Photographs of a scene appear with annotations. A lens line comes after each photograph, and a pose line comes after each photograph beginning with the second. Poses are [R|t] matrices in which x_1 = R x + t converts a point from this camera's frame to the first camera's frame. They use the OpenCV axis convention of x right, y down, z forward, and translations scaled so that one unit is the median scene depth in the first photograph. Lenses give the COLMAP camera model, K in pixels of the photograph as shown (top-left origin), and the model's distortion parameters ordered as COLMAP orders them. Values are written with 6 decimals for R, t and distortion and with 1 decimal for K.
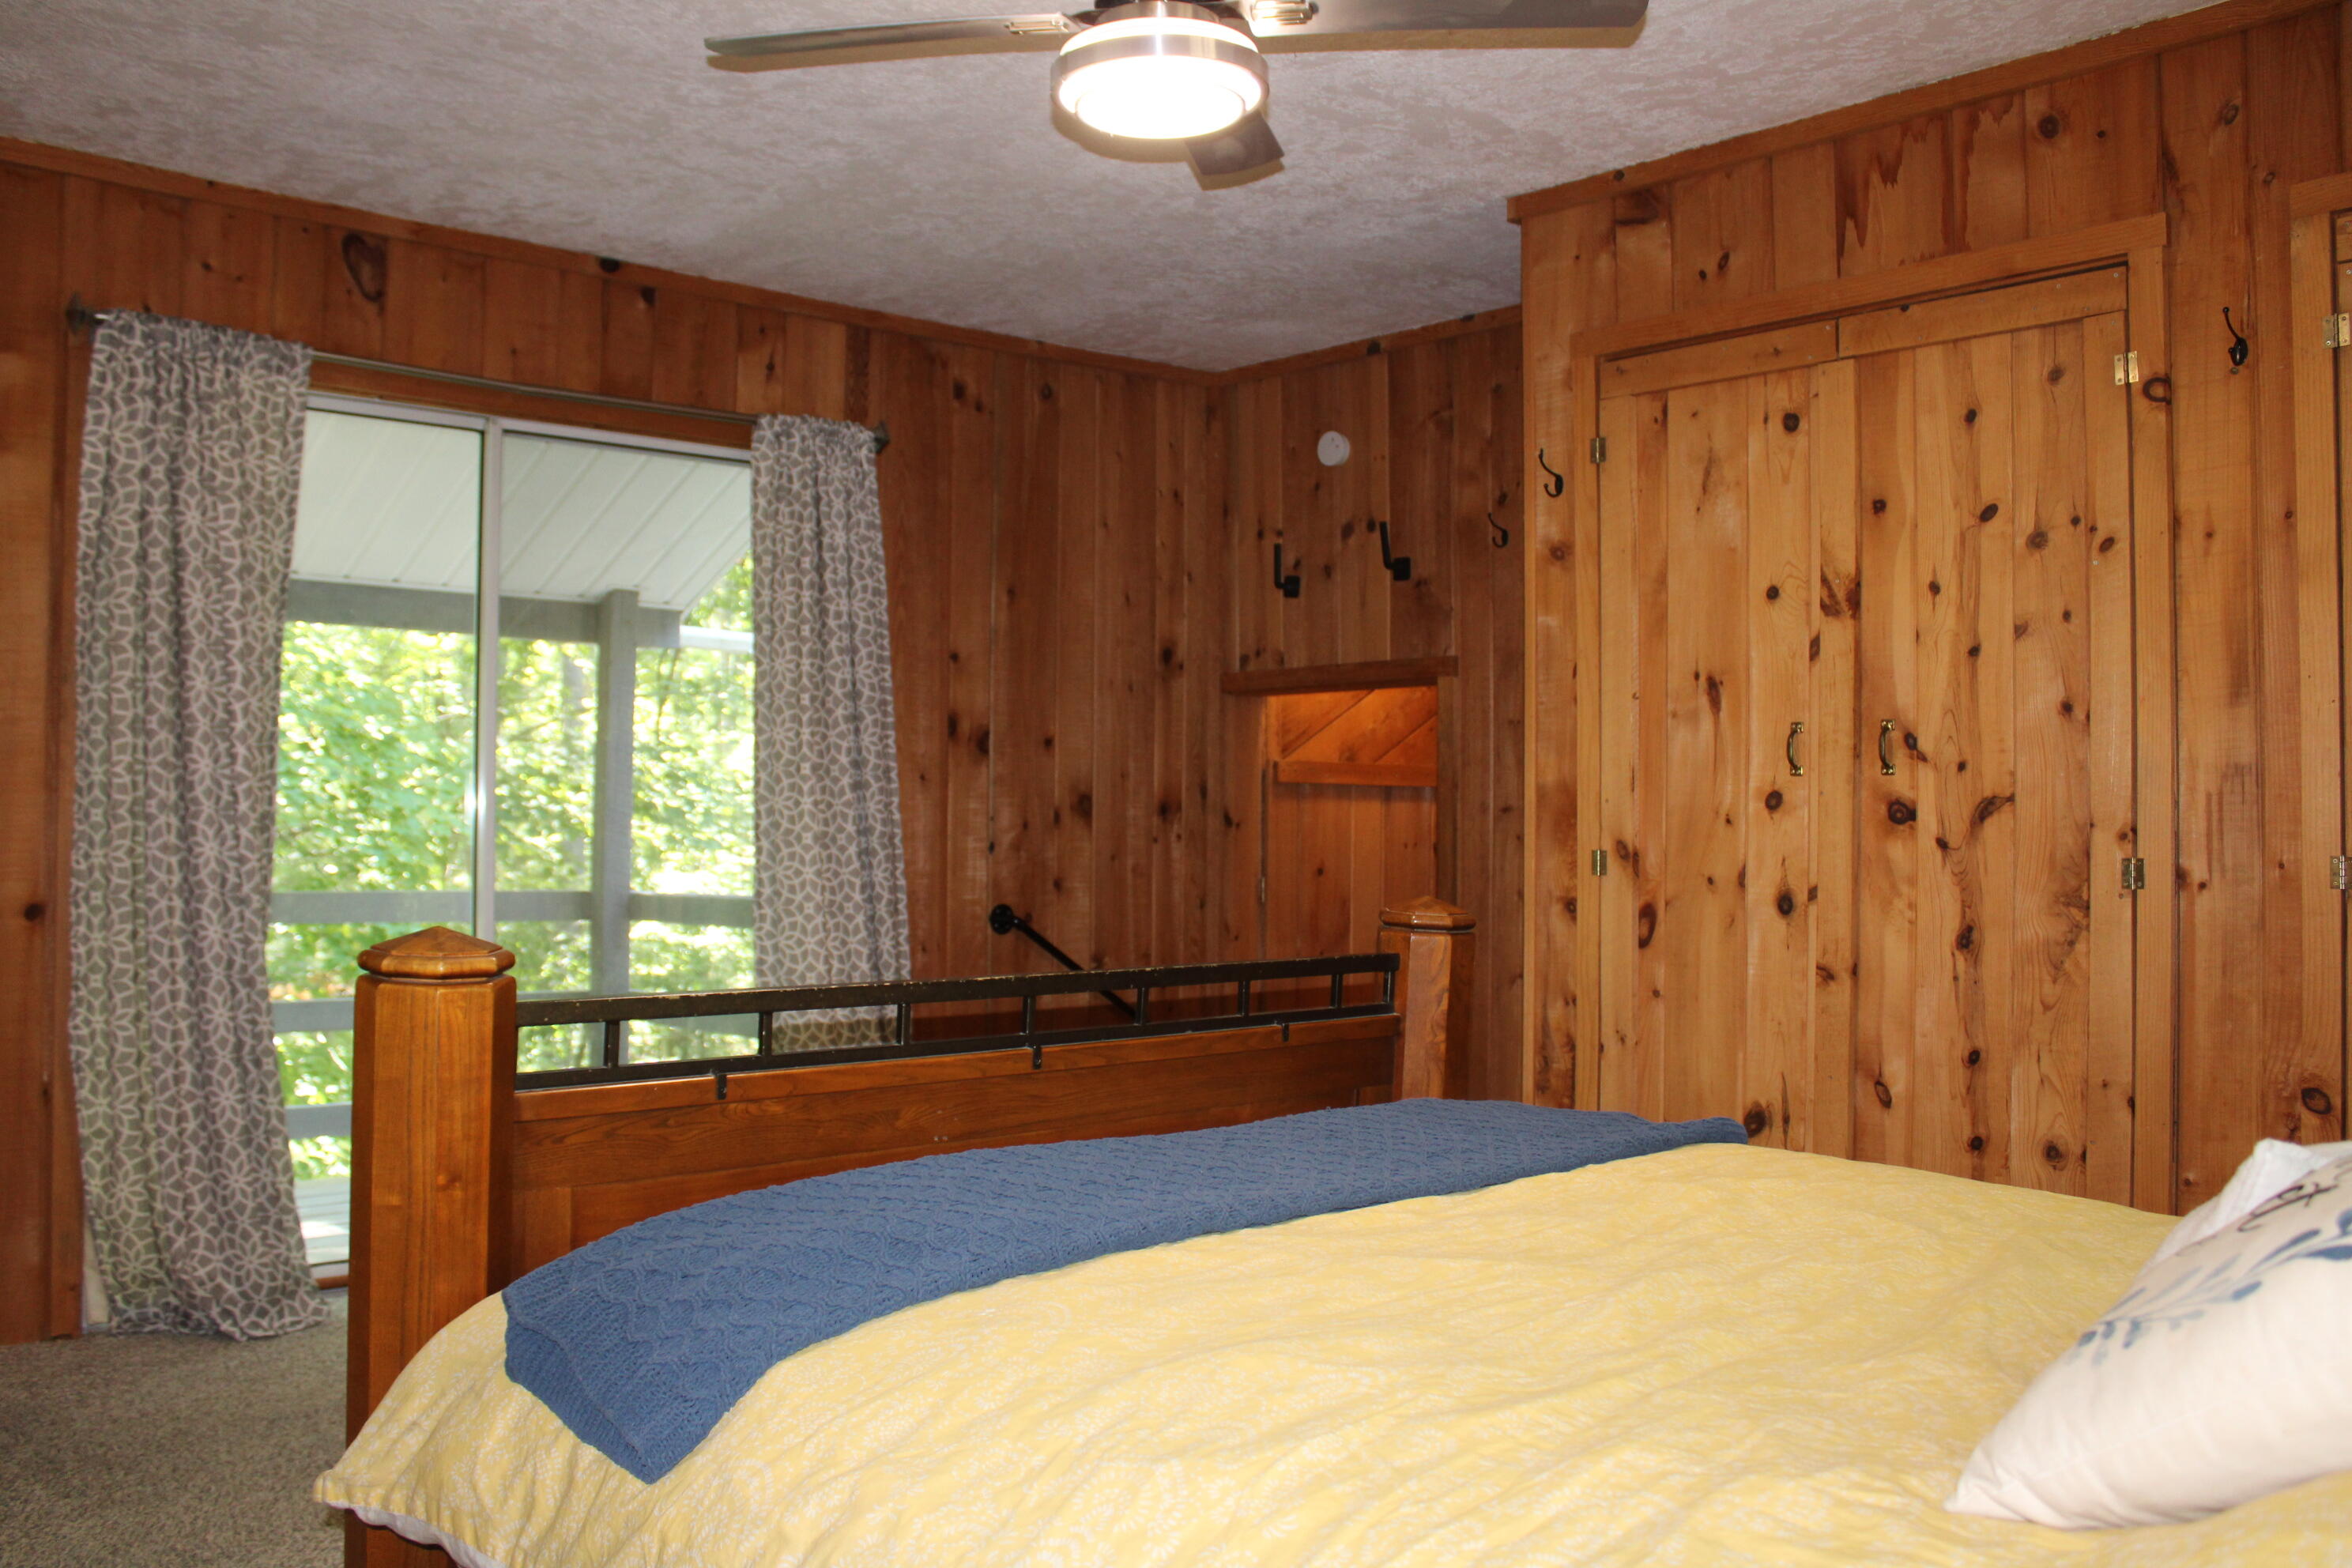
lens RADIAL K [[1988.9, 0, 1177.0], [0, 1988.9, 783.6], [0, 0, 1]] dist [-0.161894, 0.141324]
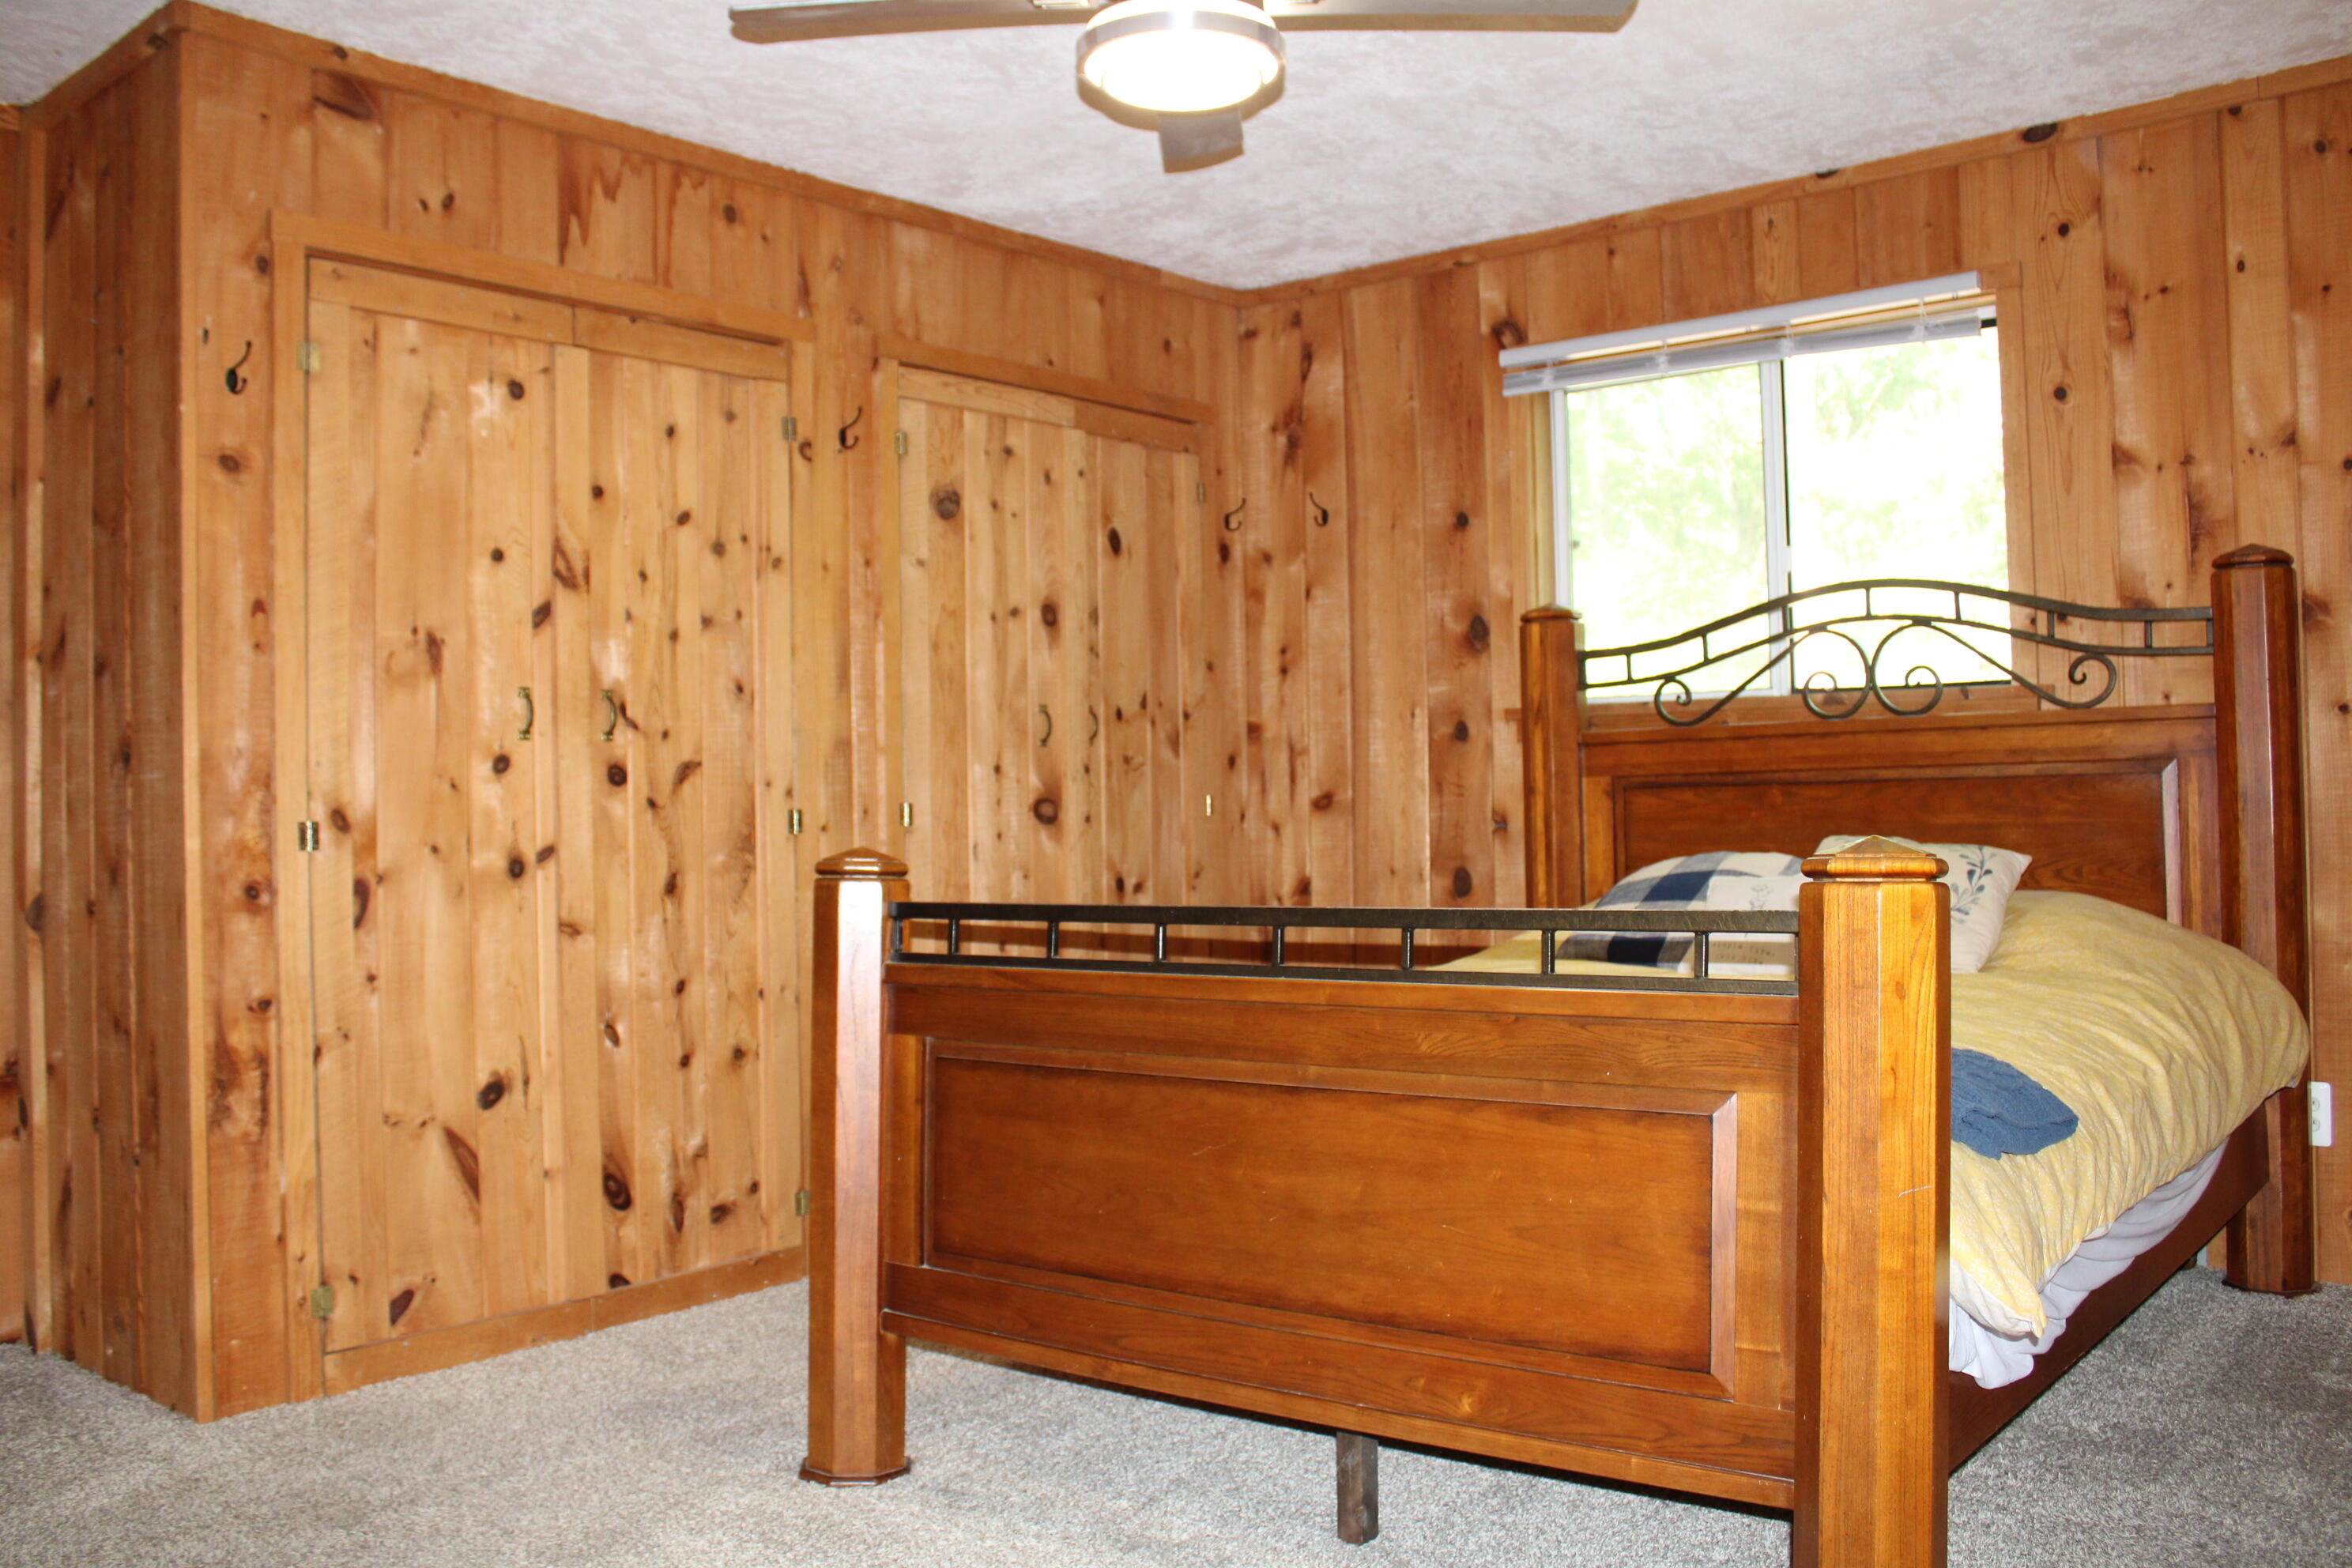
lens RADIAL K [[1988.9, 0, 1175.8], [0, 1988.9, 777.0], [0, 0, 1]] dist [-0.161894, 0.141324]
pose [[-0.157112, 0.010144, 0.987529, -0.763327], [0.006010, 0.999939, -0.009315, 0.027815], [-0.987563, 0.004472, -0.157163, 0.857842]]
